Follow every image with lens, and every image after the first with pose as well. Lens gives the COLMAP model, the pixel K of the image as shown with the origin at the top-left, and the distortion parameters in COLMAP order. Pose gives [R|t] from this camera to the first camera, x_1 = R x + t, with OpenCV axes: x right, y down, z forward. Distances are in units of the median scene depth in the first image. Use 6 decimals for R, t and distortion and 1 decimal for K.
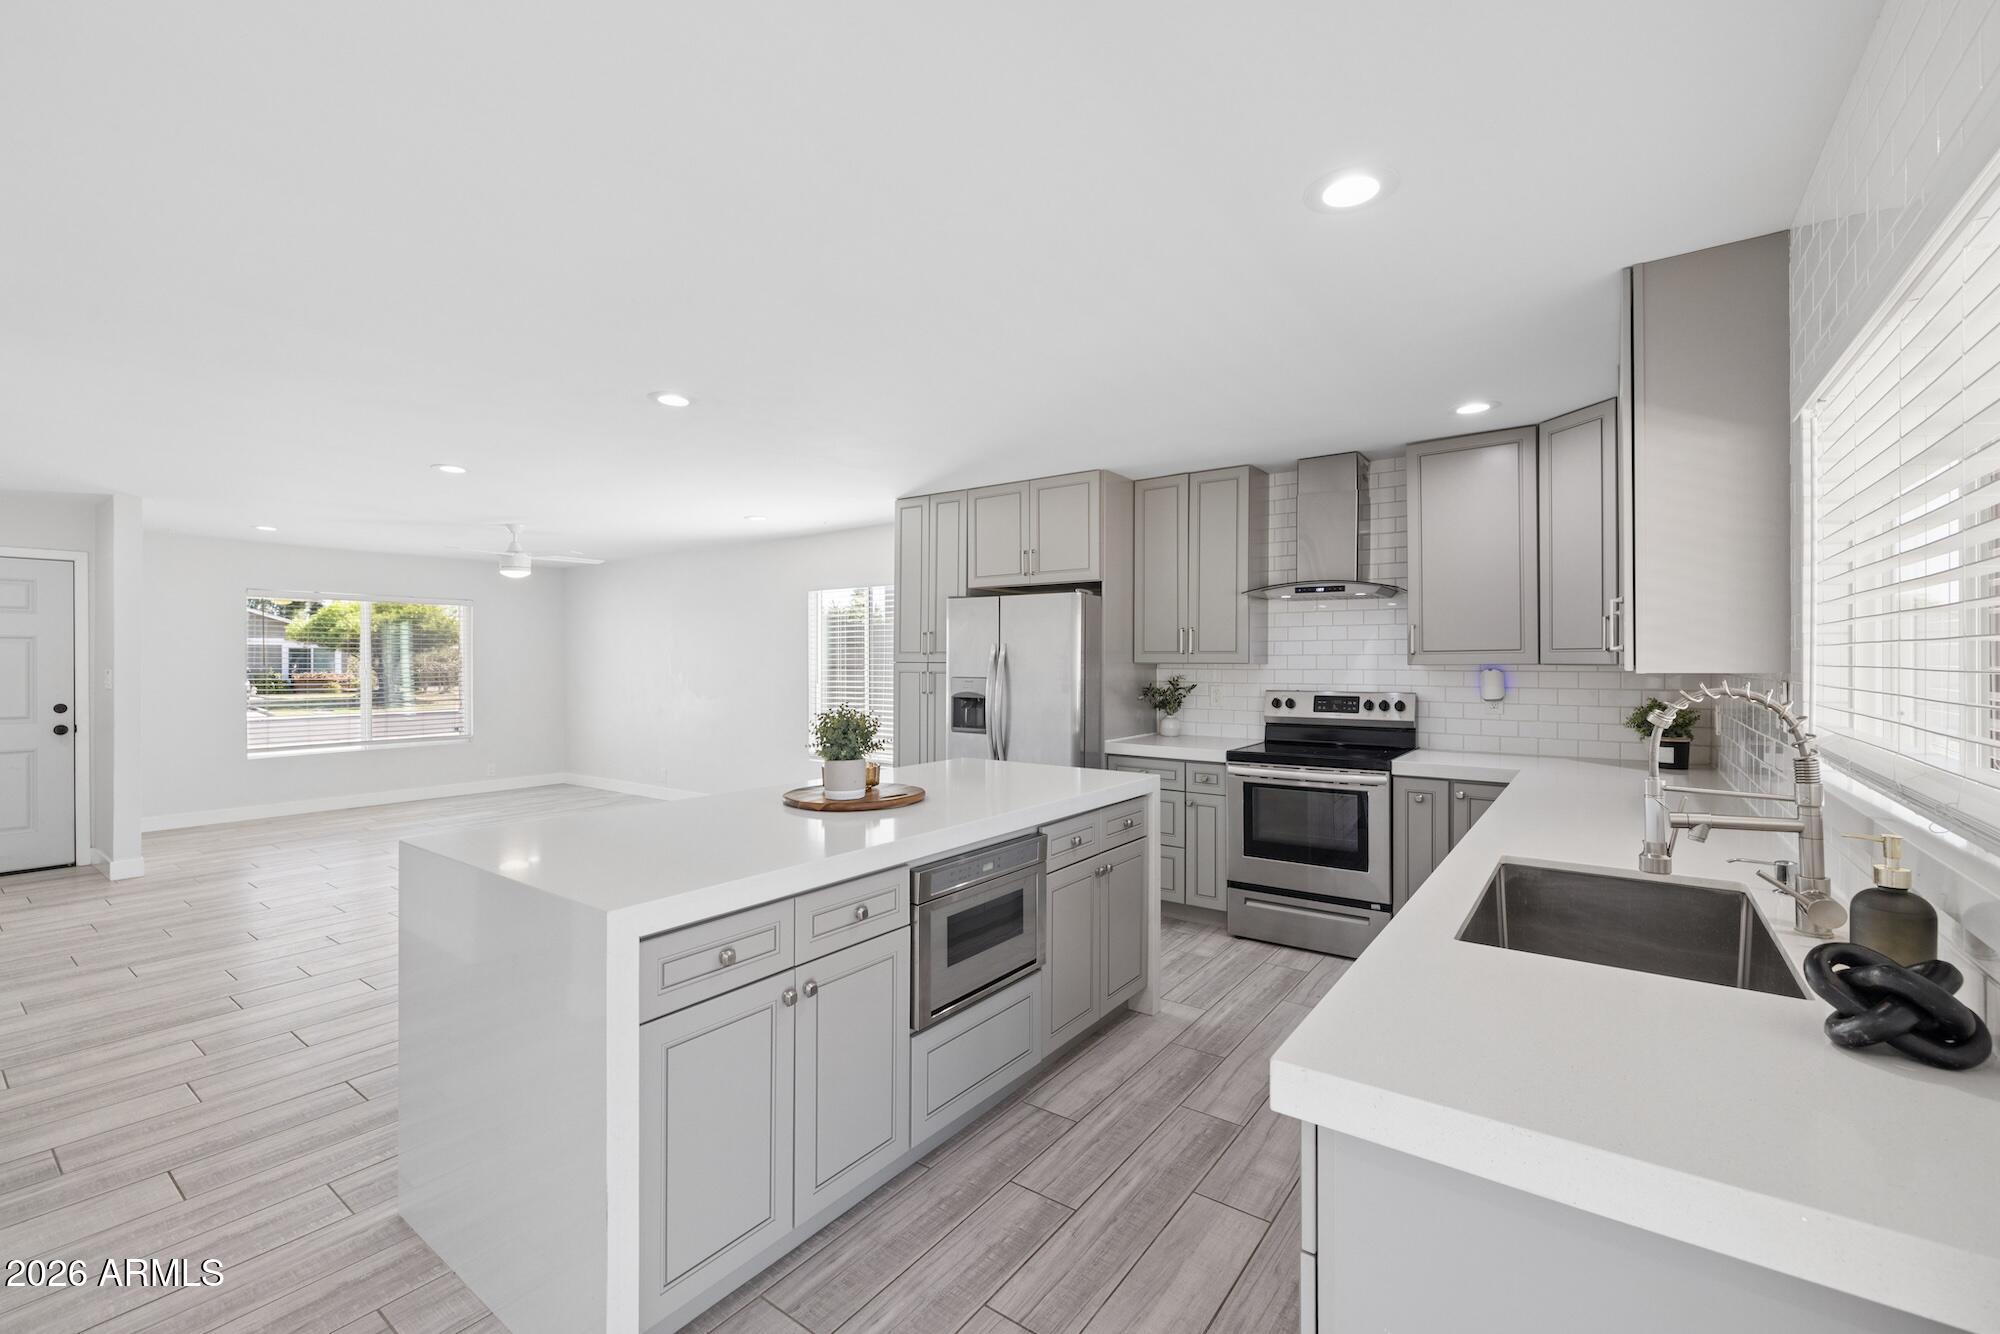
lens RADIAL K [[840.6, 0, 990.9], [0, 840.6, 660.0], [0, 0, 1]] dist [0.000669, 0.000089]
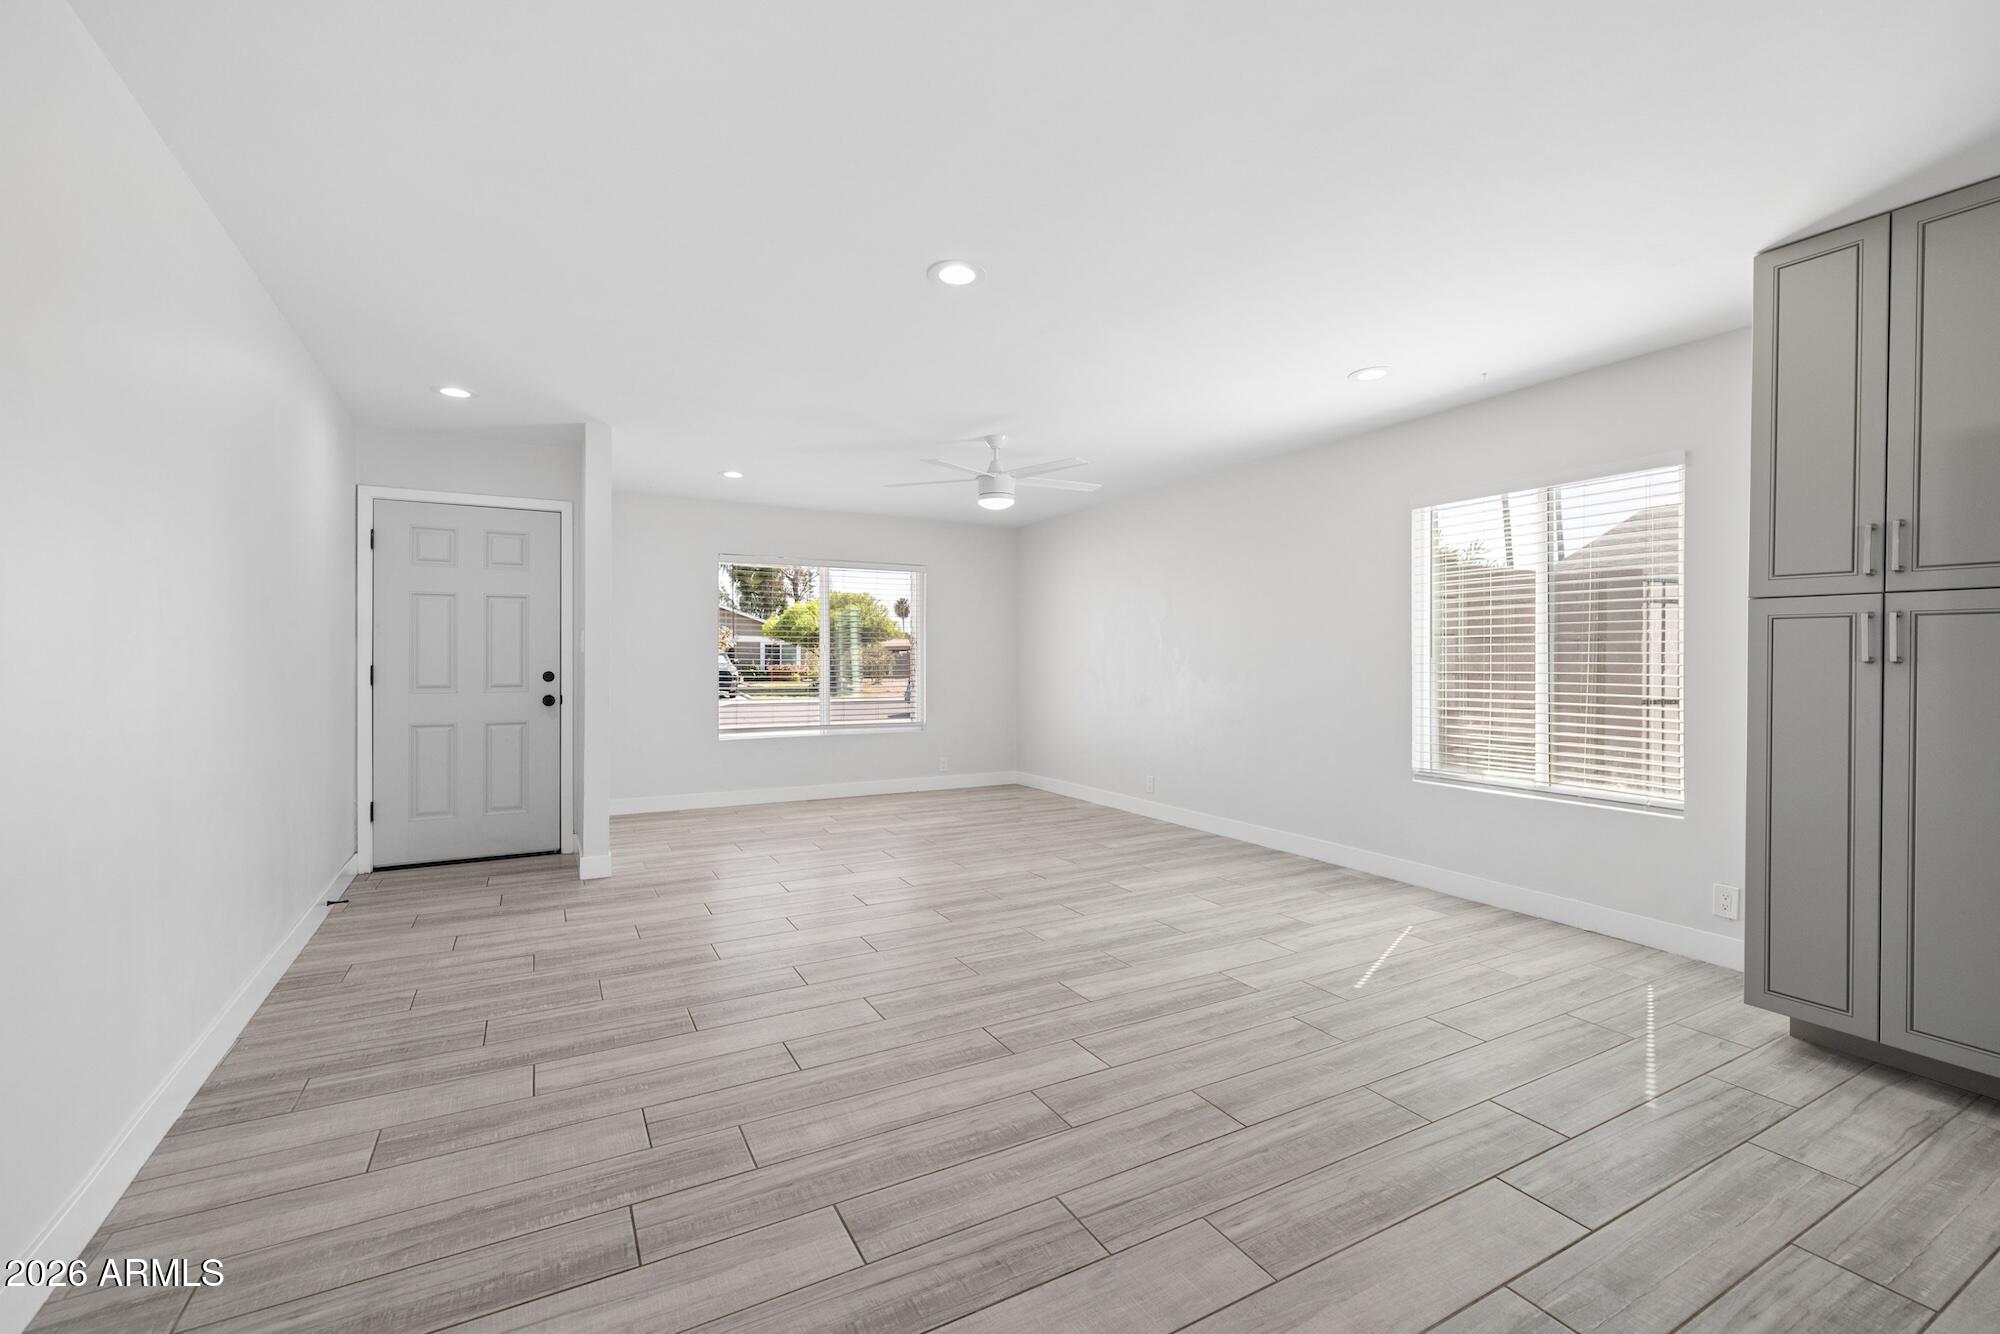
lens RADIAL K [[840.6, 0, 990.9], [0, 840.6, 660.0], [0, 0, 1]] dist [0.000669, 0.000089]
pose [[0.906777, 0.003348, -0.421596, -0.320028], [-0.003097, 0.999994, 0.001279, 0.039884], [0.421598, 0.000146, 0.906783, 0.410934]]
